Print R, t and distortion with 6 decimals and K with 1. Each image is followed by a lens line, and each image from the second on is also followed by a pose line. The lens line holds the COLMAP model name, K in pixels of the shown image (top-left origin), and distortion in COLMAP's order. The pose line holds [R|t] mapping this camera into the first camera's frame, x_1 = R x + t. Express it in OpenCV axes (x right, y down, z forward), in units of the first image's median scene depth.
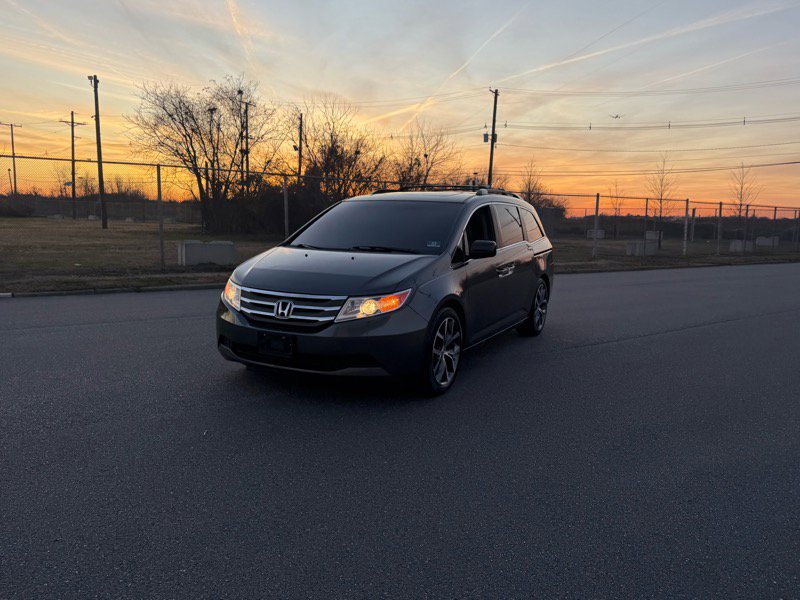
lens RADIAL K [[605.7, 0, 405.5], [0, 605.7, 306.3], [0, 0, 1]] dist [0.087362, -0.116782]
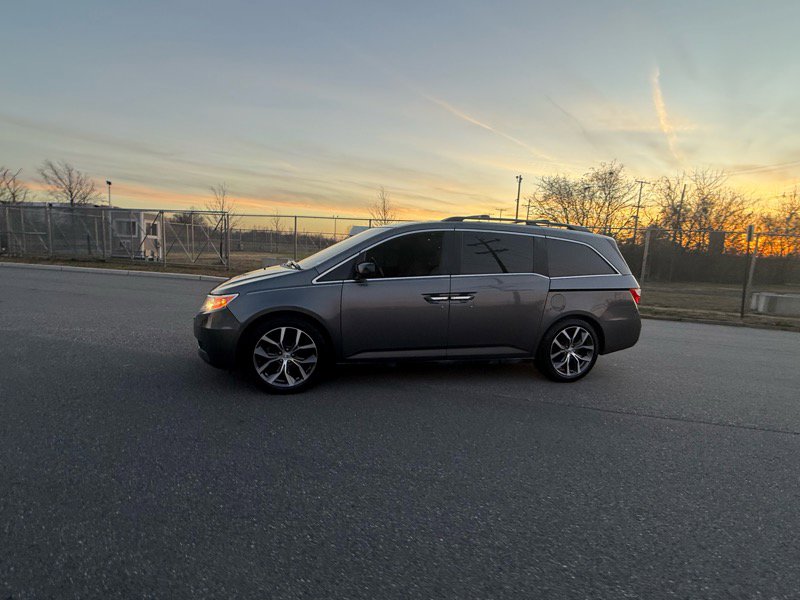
lens RADIAL K [[383.2, 0, 398.7], [0, 383.2, 301.8], [0, 0, 1]] dist [-0.000386, -0.001769]
pose [[0.656609, 0.113102, -0.745702, 0.103353], [-0.145552, 0.989109, 0.021858, -0.010200], [0.740053, 0.094187, 0.665921, 0.098919]]
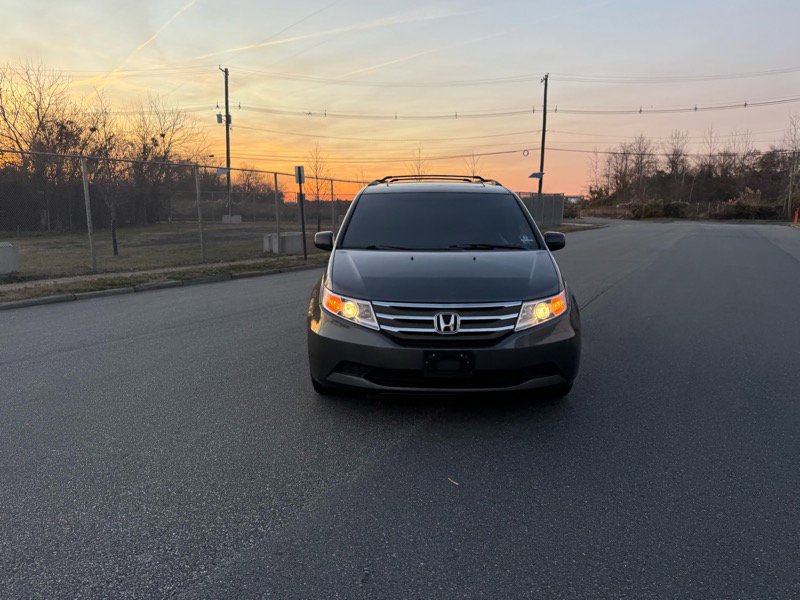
lens RADIAL K [[605.7, 0, 405.6], [0, 605.7, 309.6], [0, 0, 1]] dist [0.087362, -0.116782]
pose [[0.896402, -0.095643, 0.432799, -0.084388], [0.082756, 0.995386, 0.048566, -0.008201], [-0.435447, -0.007718, 0.900181, 0.033777]]
